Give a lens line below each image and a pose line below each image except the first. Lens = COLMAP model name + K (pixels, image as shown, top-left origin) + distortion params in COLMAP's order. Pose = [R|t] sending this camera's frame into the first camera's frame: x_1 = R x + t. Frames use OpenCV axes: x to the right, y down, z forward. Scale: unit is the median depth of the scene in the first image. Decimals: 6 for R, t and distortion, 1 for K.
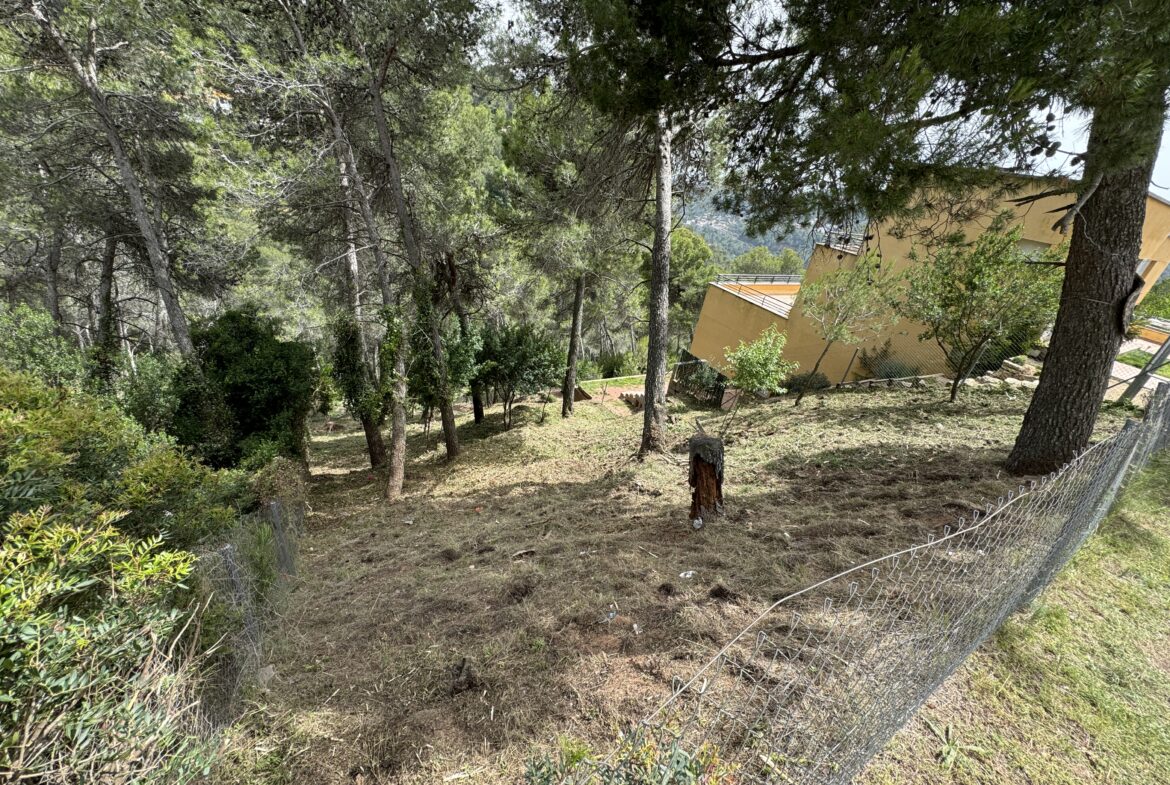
lens RADIAL K [[465.4, 0, 586.0], [0, 465.4, 391.7], [0, 0, 1]] dist [0.000074, -0.000322]
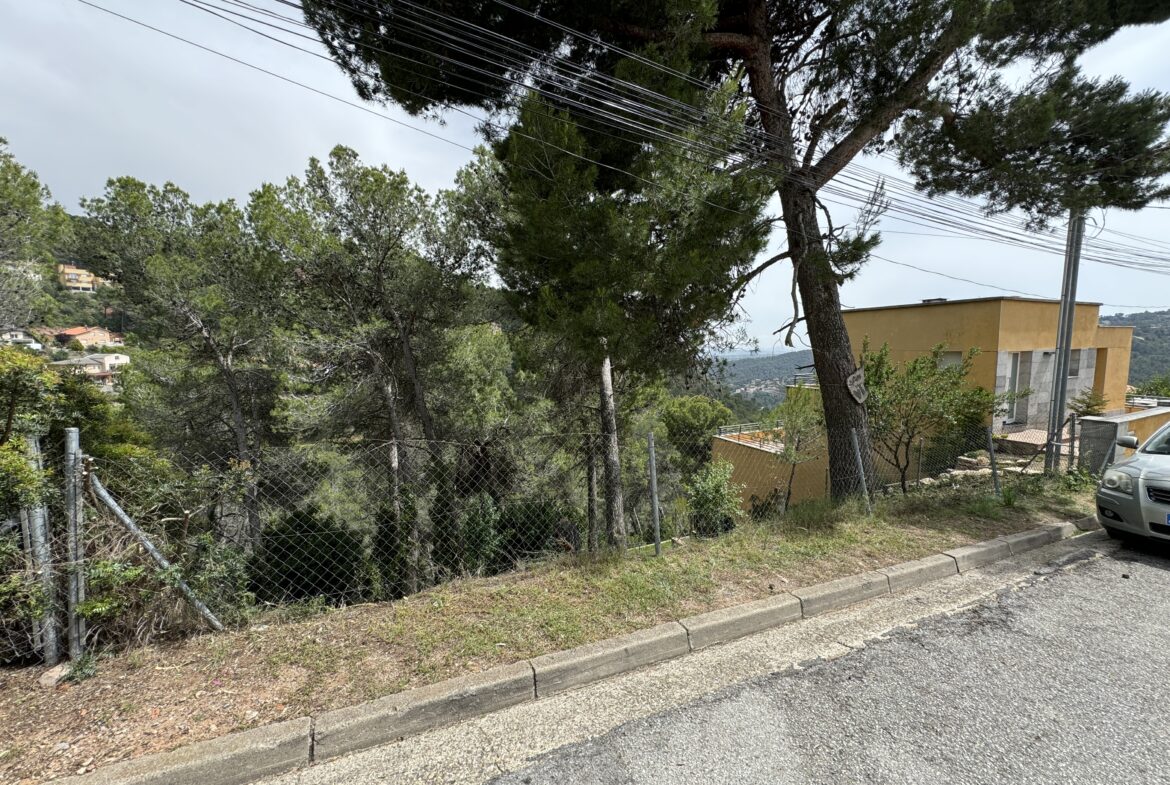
lens RADIAL K [[465.4, 0, 586.0], [0, 465.4, 391.7], [0, 0, 1]] dist [0.000074, -0.000322]
pose [[0.980616, -0.162631, -0.109282, 0.214147], [0.108732, 0.915656, -0.386977, 0.114186], [0.163000, 0.367593, 0.915591, -0.154765]]
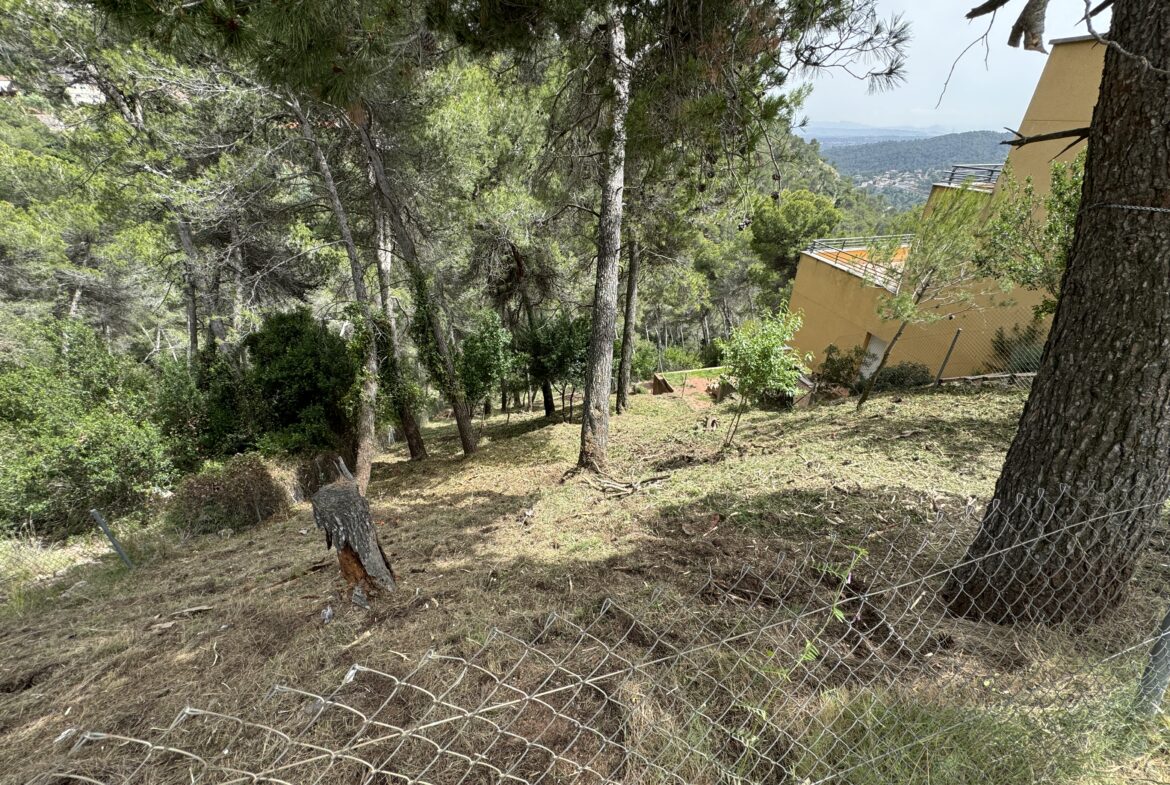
lens RADIAL K [[465.4, 0, 586.0], [0, 465.4, 391.7], [0, 0, 1]] dist [0.000074, -0.000322]
pose [[0.949596, 0.009996, -0.313316, 0.317993], [-0.001524, 0.999627, 0.027274, -0.022036], [0.313471, -0.025422, 0.949257, 0.198327]]
